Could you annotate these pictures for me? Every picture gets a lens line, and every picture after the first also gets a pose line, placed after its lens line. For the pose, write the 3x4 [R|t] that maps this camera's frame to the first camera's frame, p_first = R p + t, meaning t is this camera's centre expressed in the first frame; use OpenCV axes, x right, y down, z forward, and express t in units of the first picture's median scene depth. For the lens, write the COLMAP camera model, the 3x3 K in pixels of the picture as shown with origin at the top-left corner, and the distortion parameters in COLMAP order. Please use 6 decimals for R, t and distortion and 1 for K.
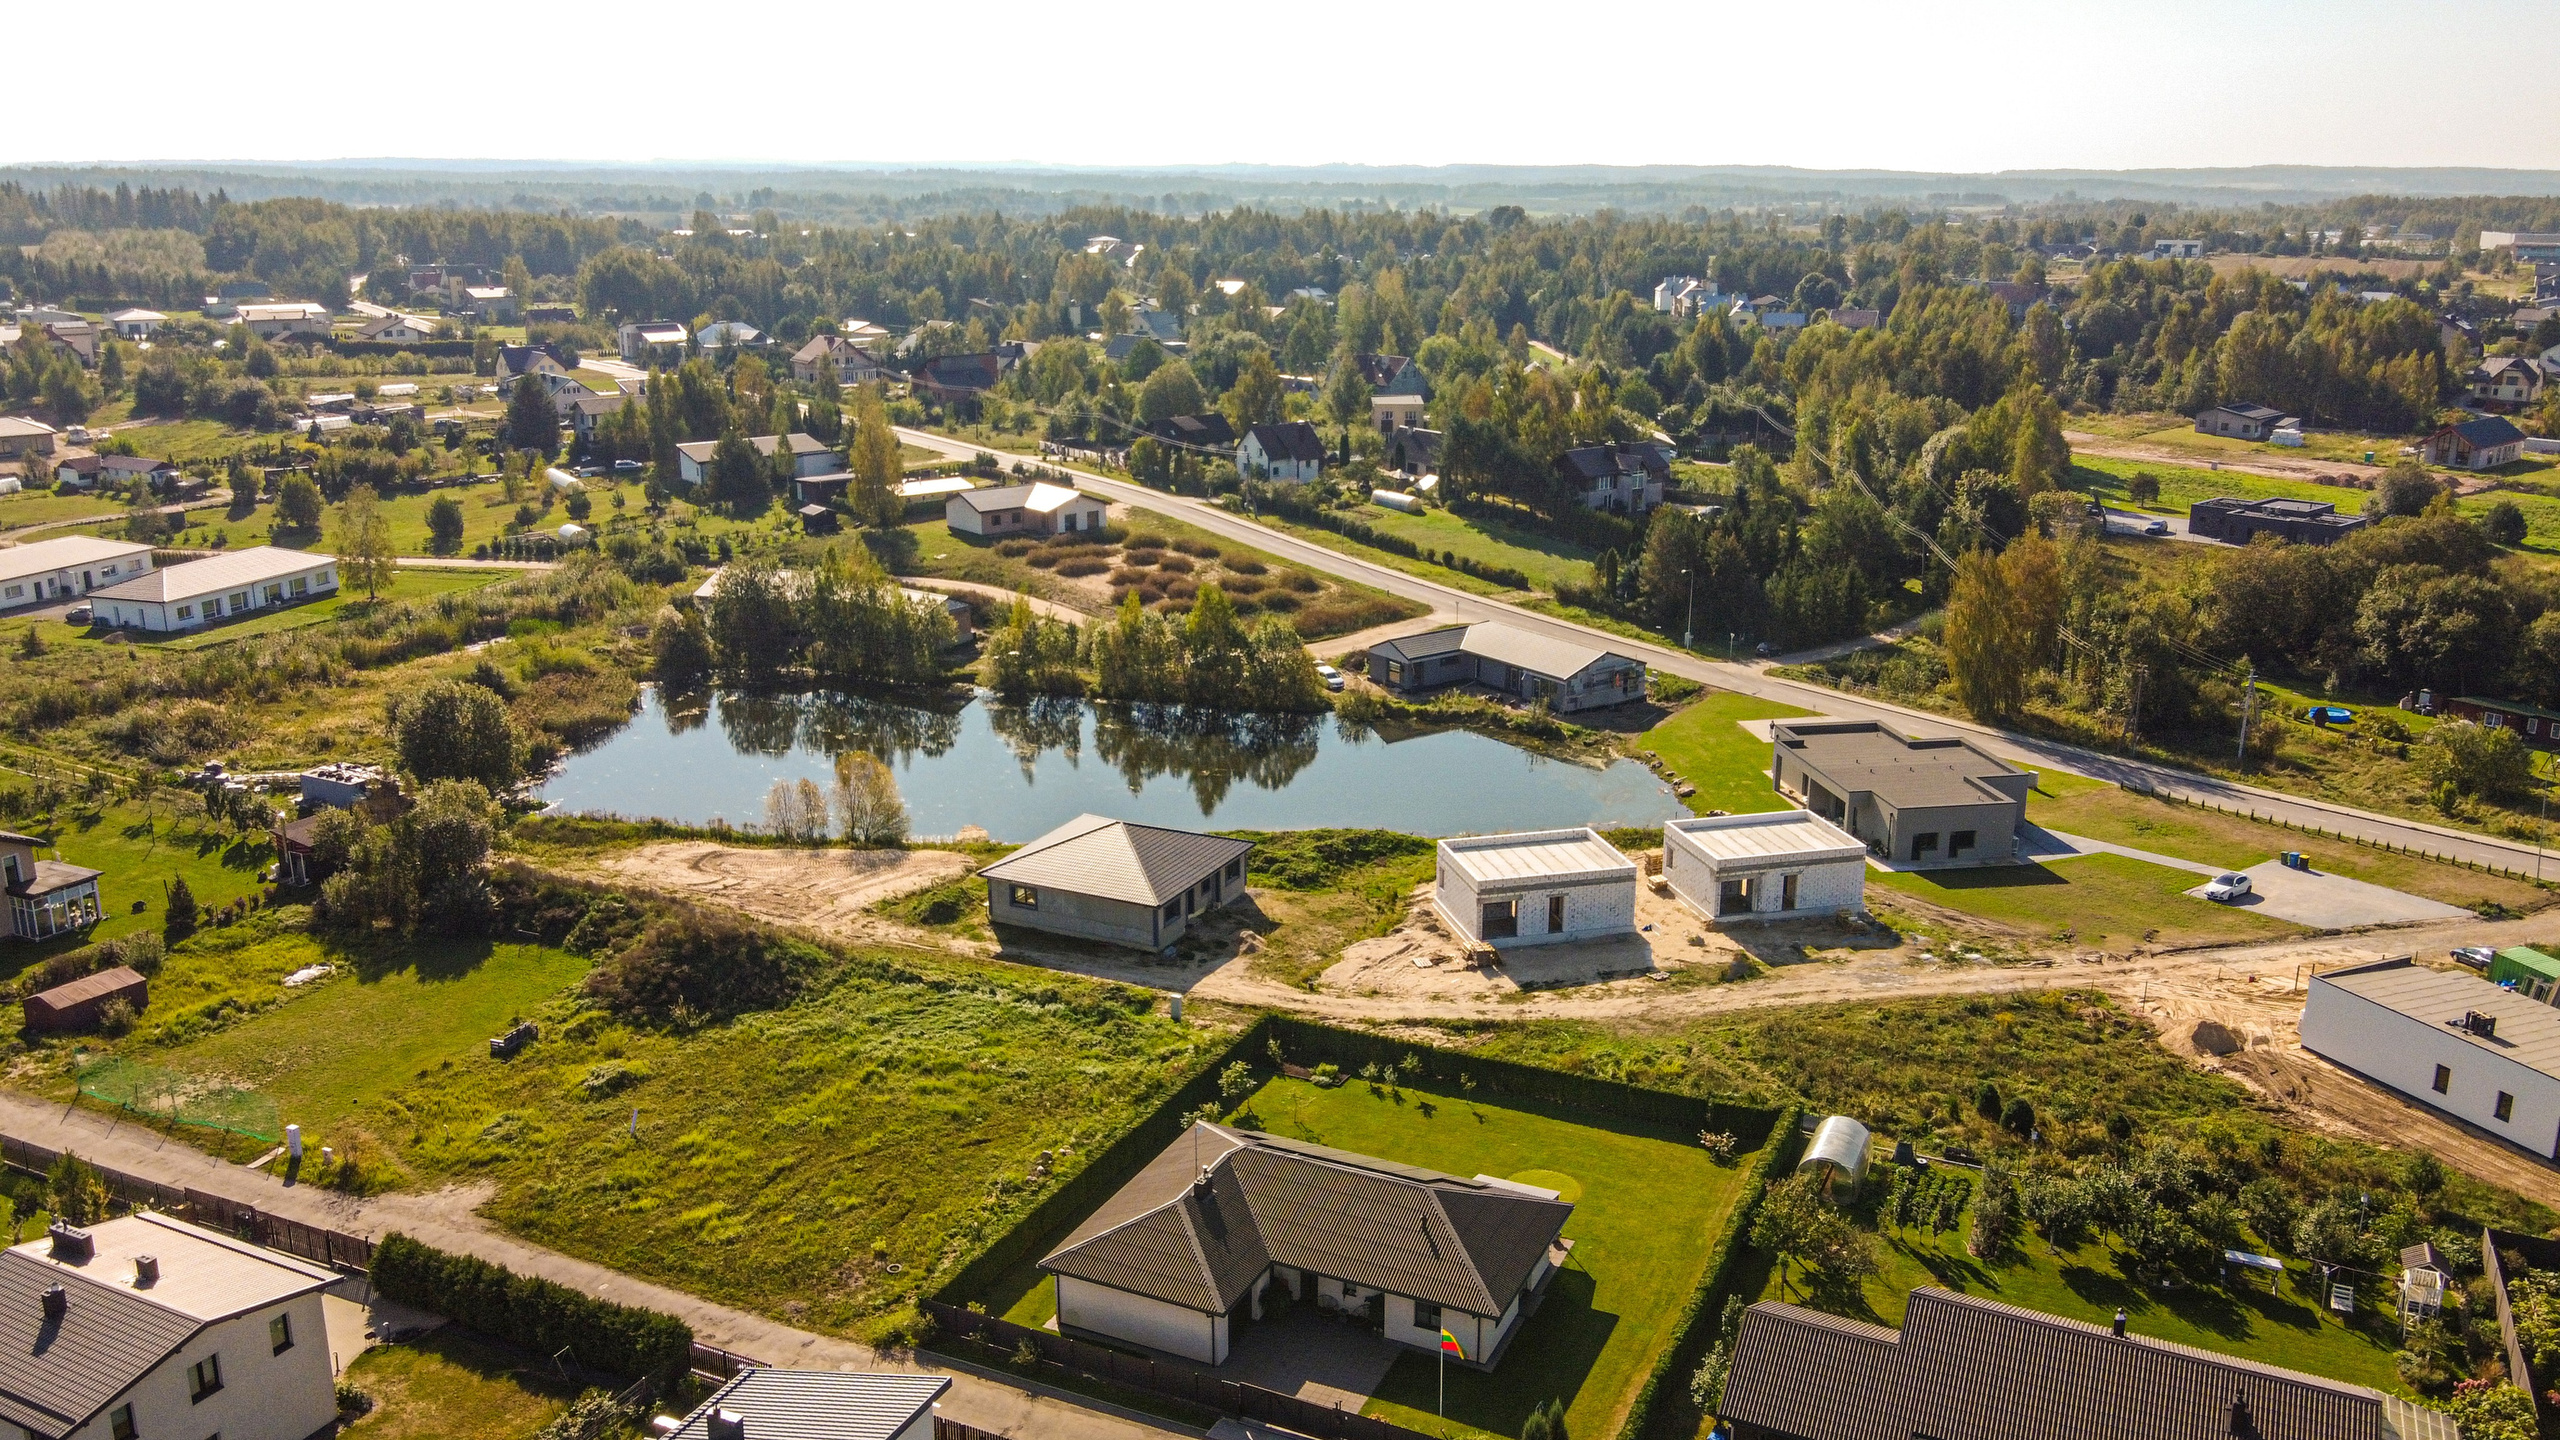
lens RADIAL K [[1978.7, 0, 1280.0], [0, 1978.7, 720.0], [0, 0, 1]] dist [-0.014987, 0.052713]
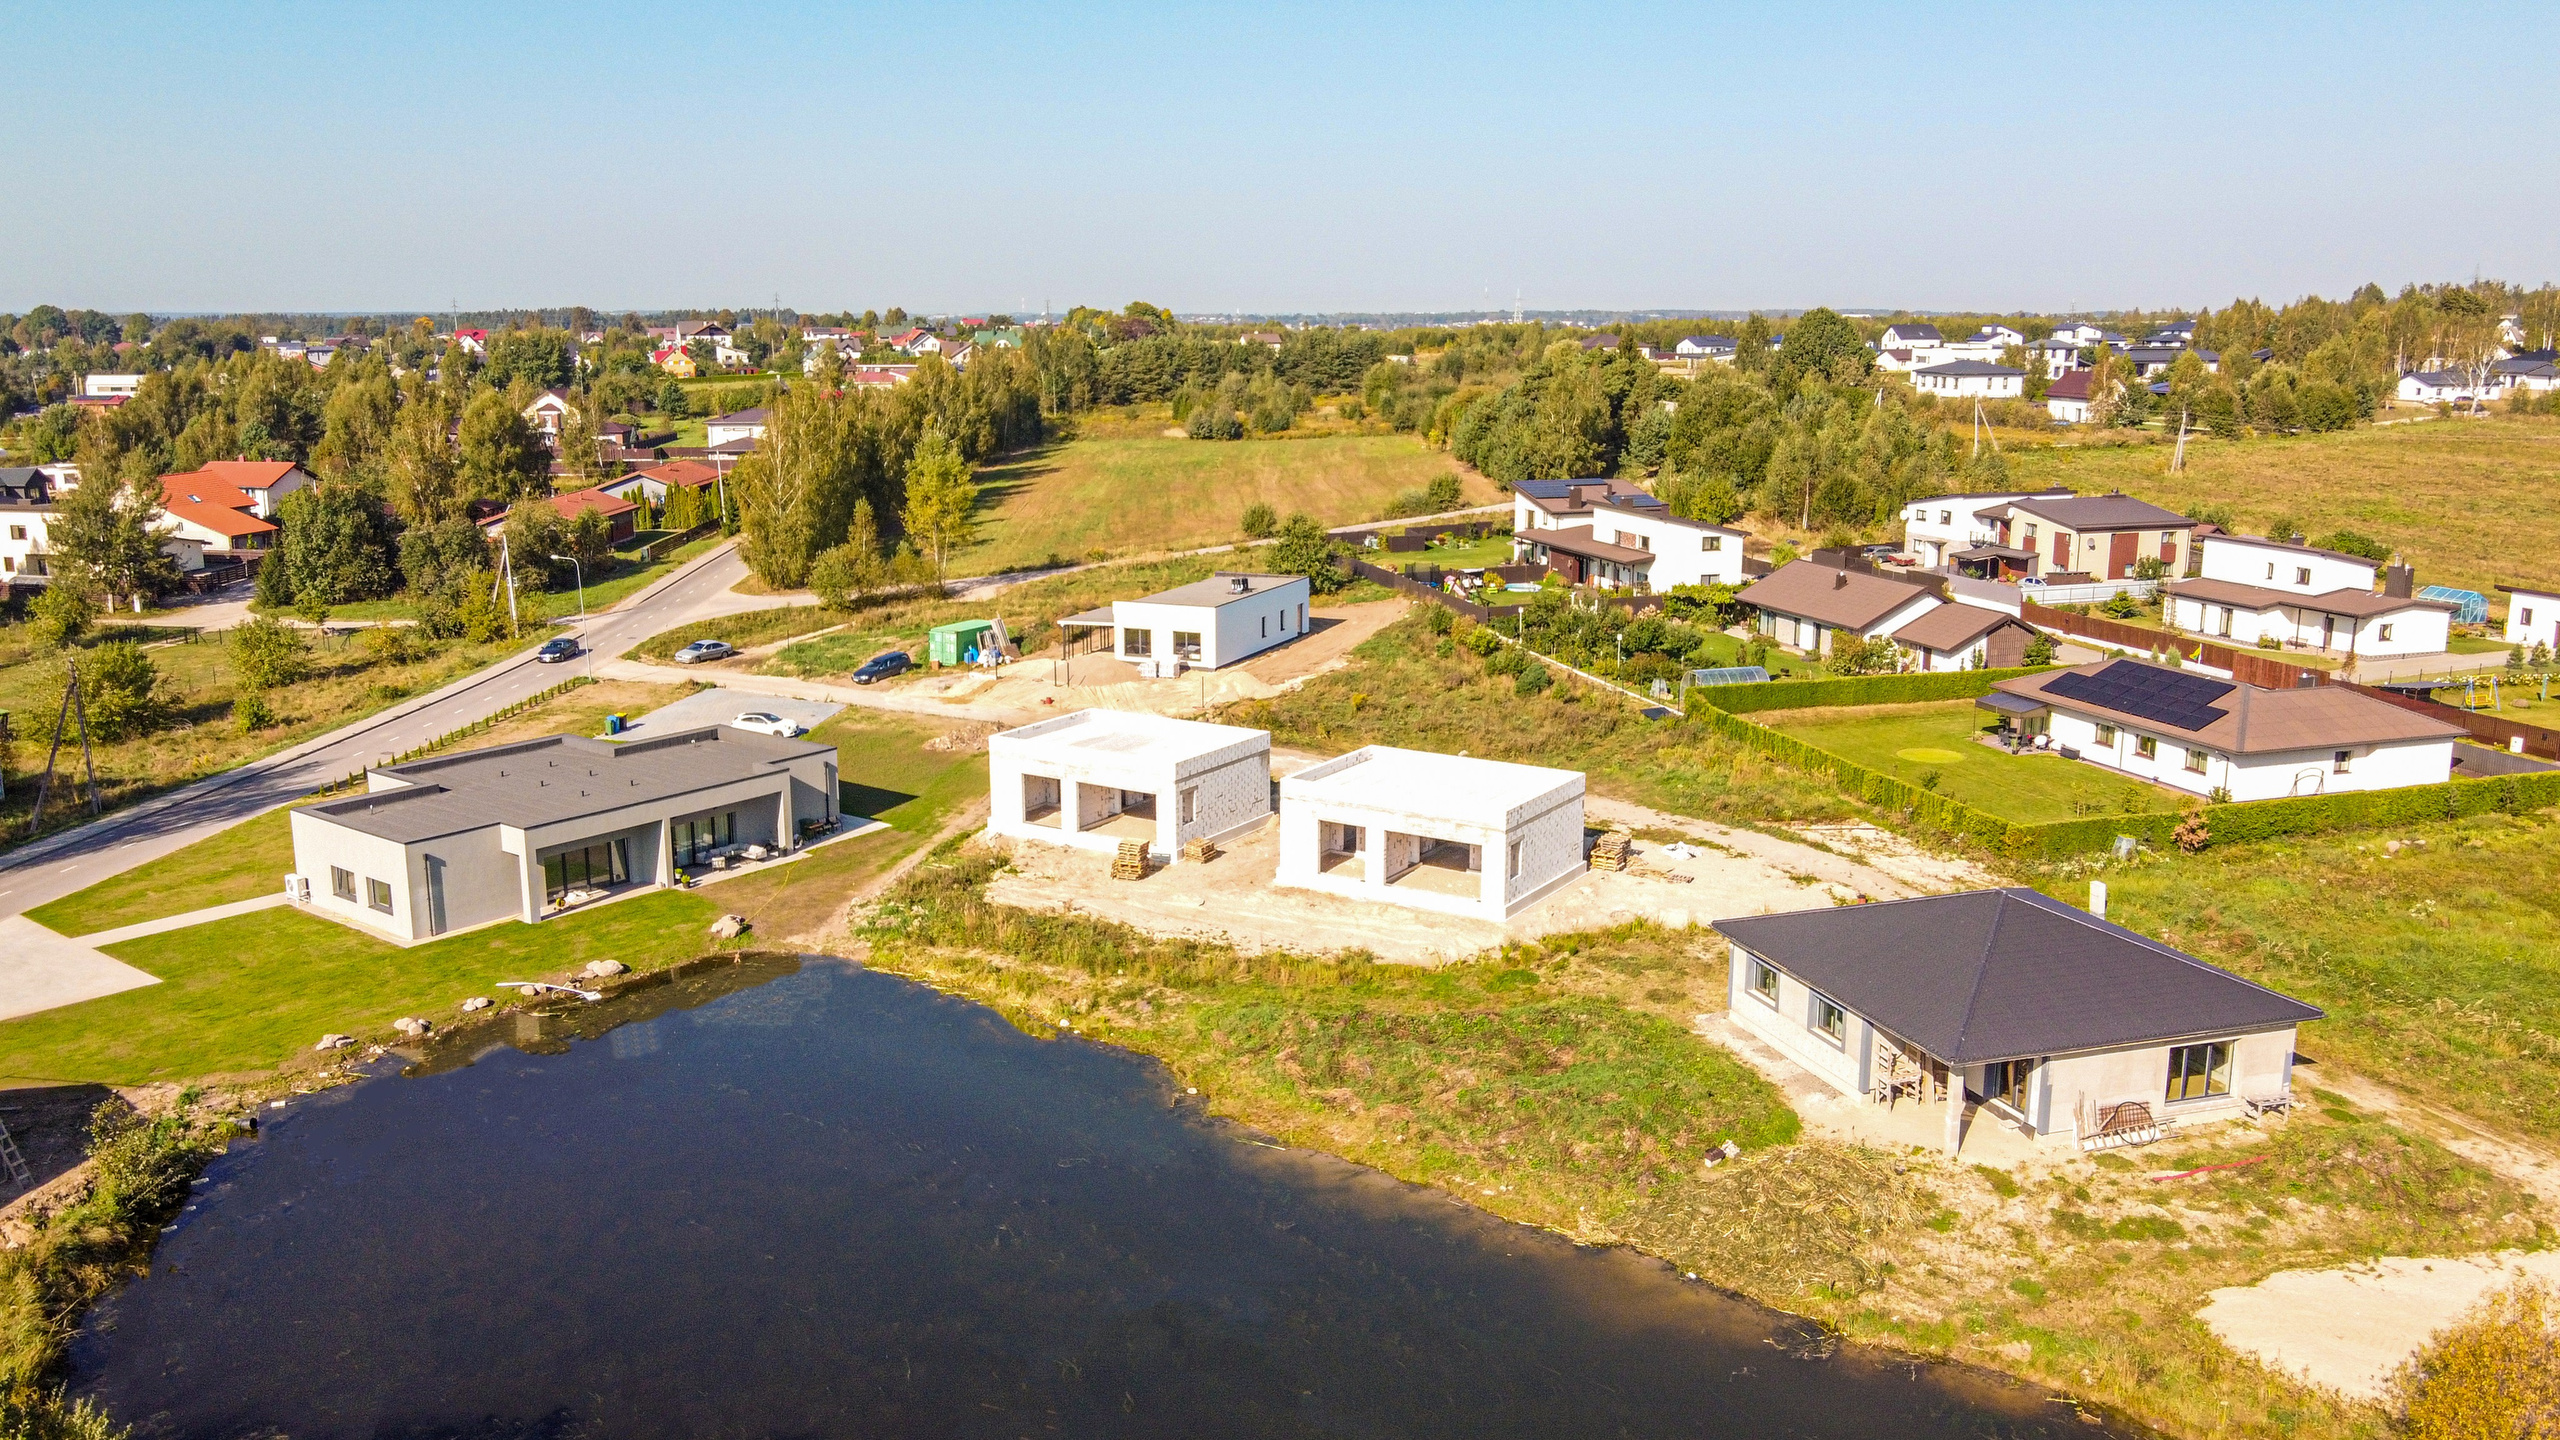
lens RADIAL K [[1978.7, 0, 1280.0], [0, 1978.7, 720.0], [0, 0, 1]] dist [-0.014987, 0.052713]
pose [[-0.690988, -0.147190, 0.707722, -0.204486], [0.194712, 0.904965, 0.378320, -0.142410], [-0.696149, 0.399216, -0.596660, 0.955854]]
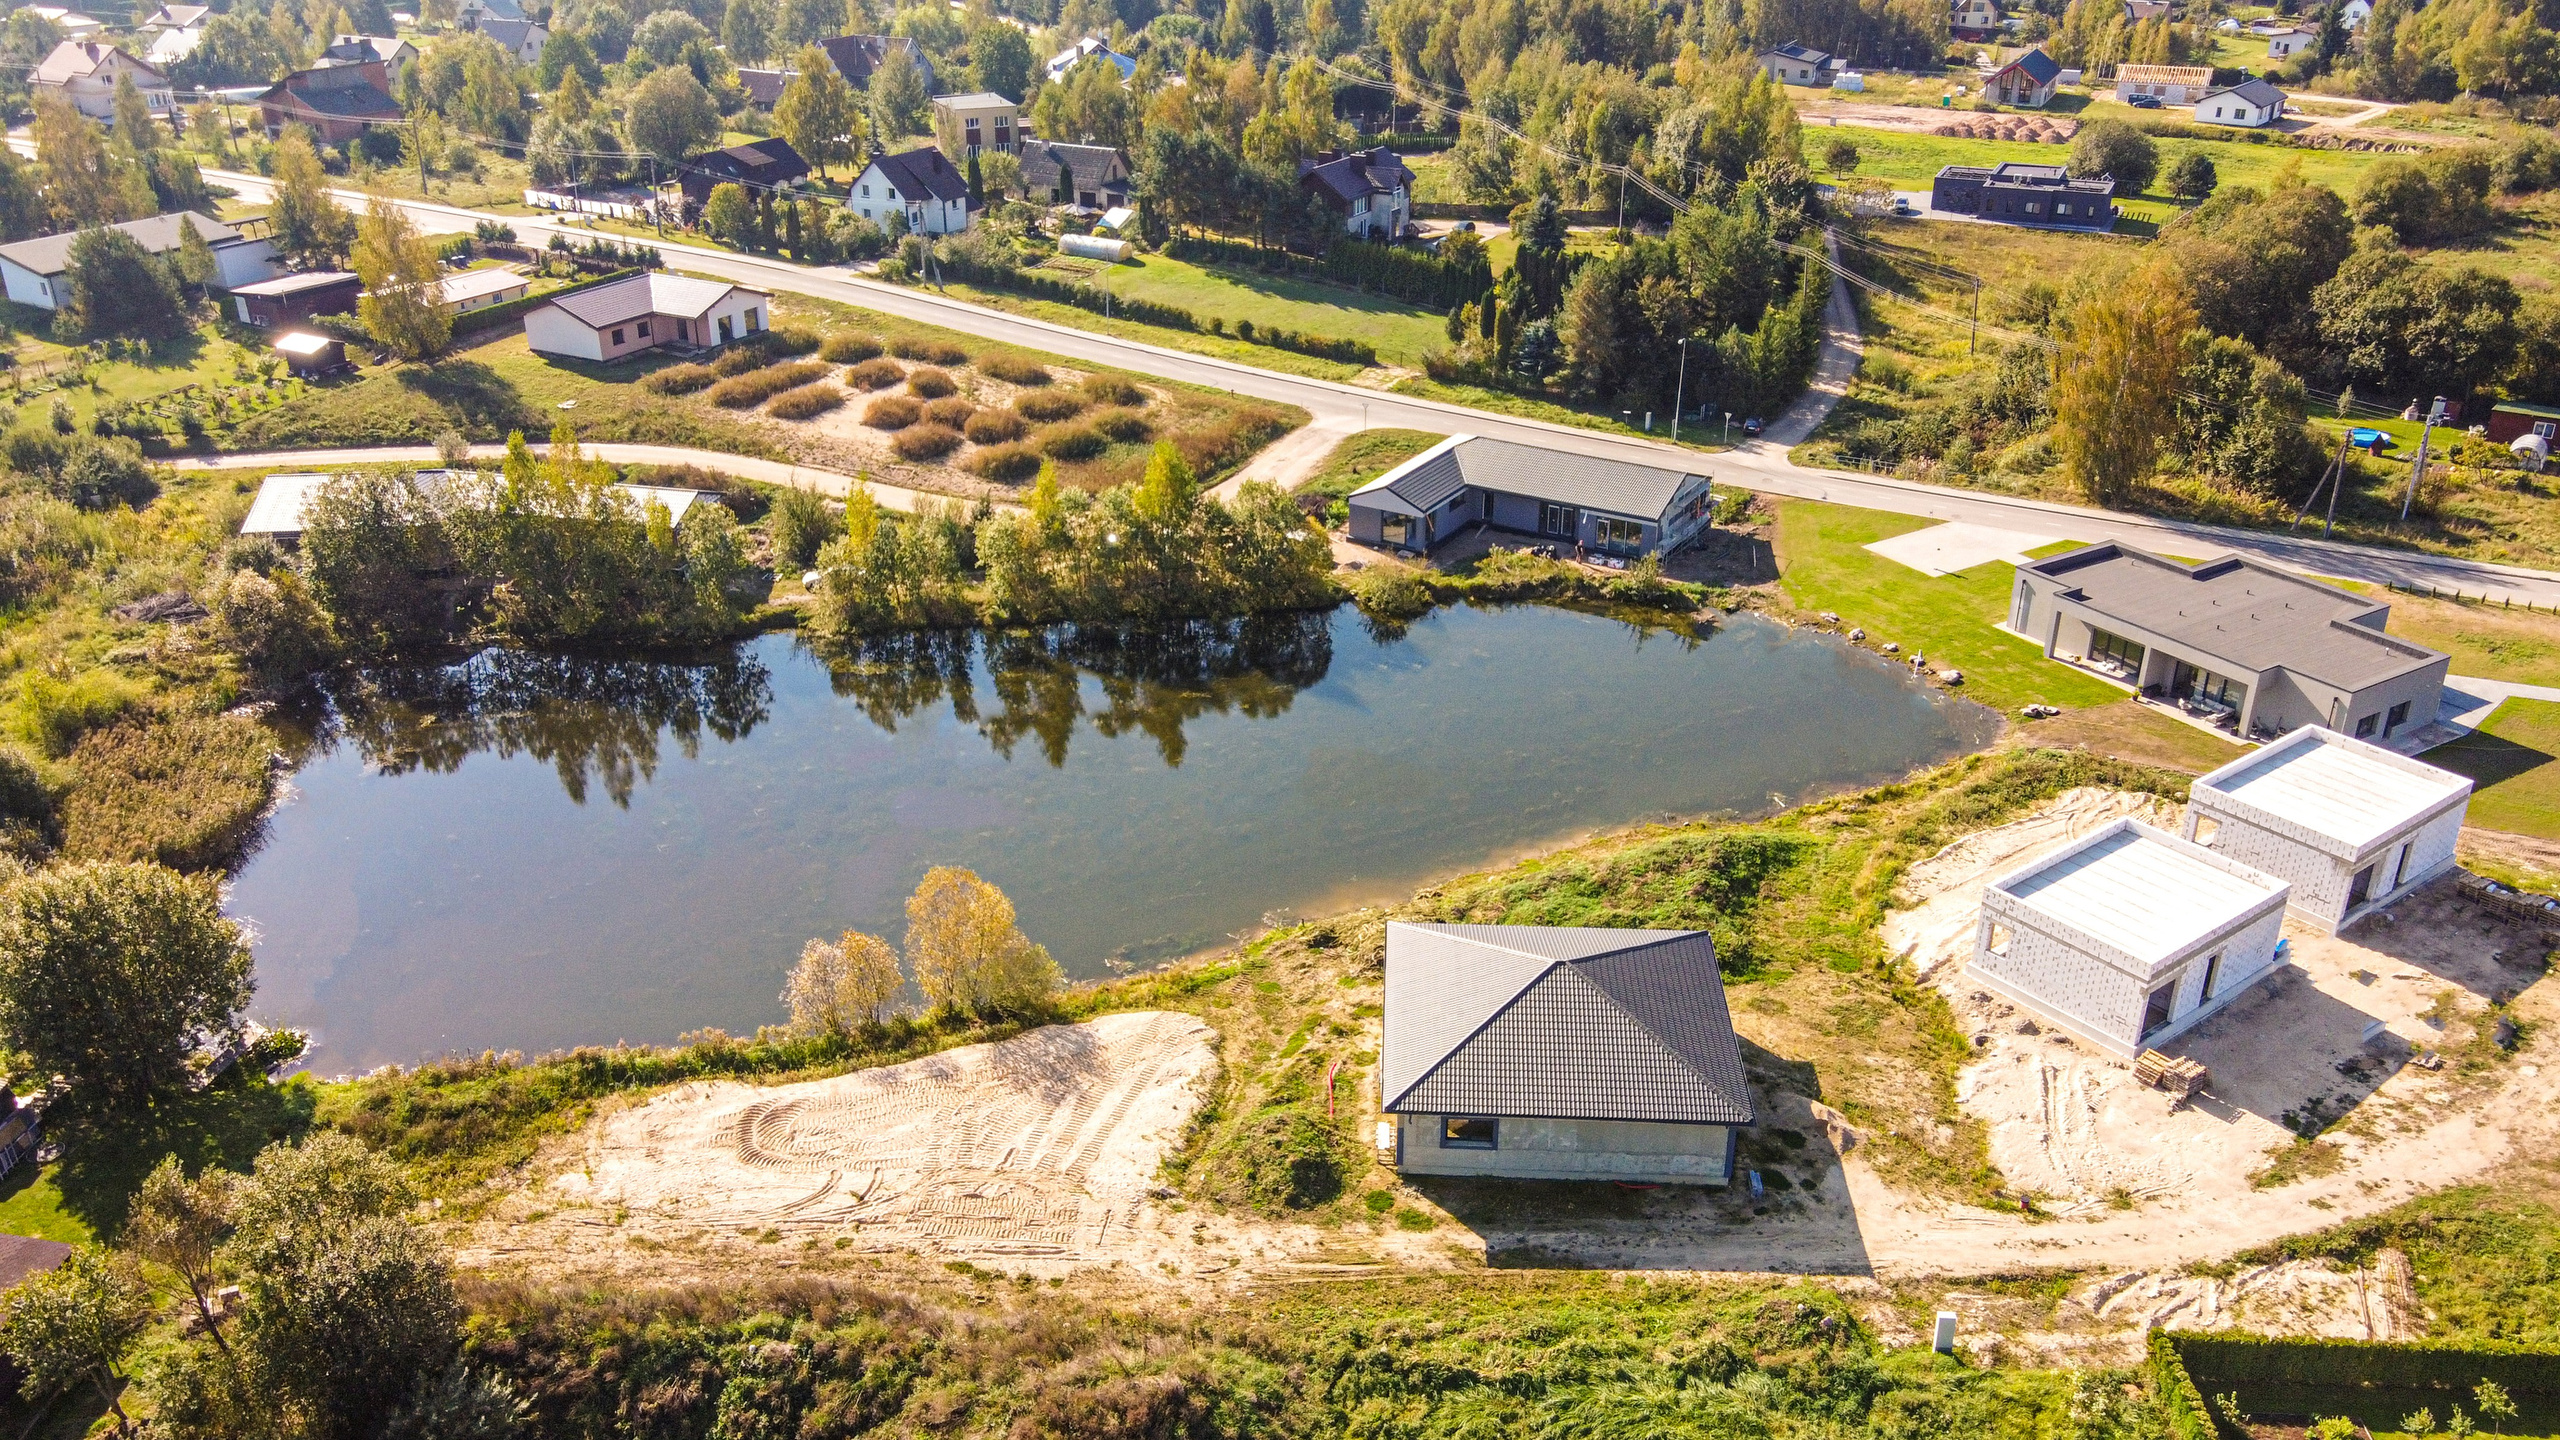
lens RADIAL K [[1978.7, 0, 1280.0], [0, 1978.7, 720.0], [0, 0, 1]] dist [-0.014987, 0.052713]
pose [[0.923749, -0.167680, 0.344342, -0.241013], [0.106798, 0.976180, 0.188857, -0.096616], [-0.367807, -0.137682, 0.919653, 0.334409]]
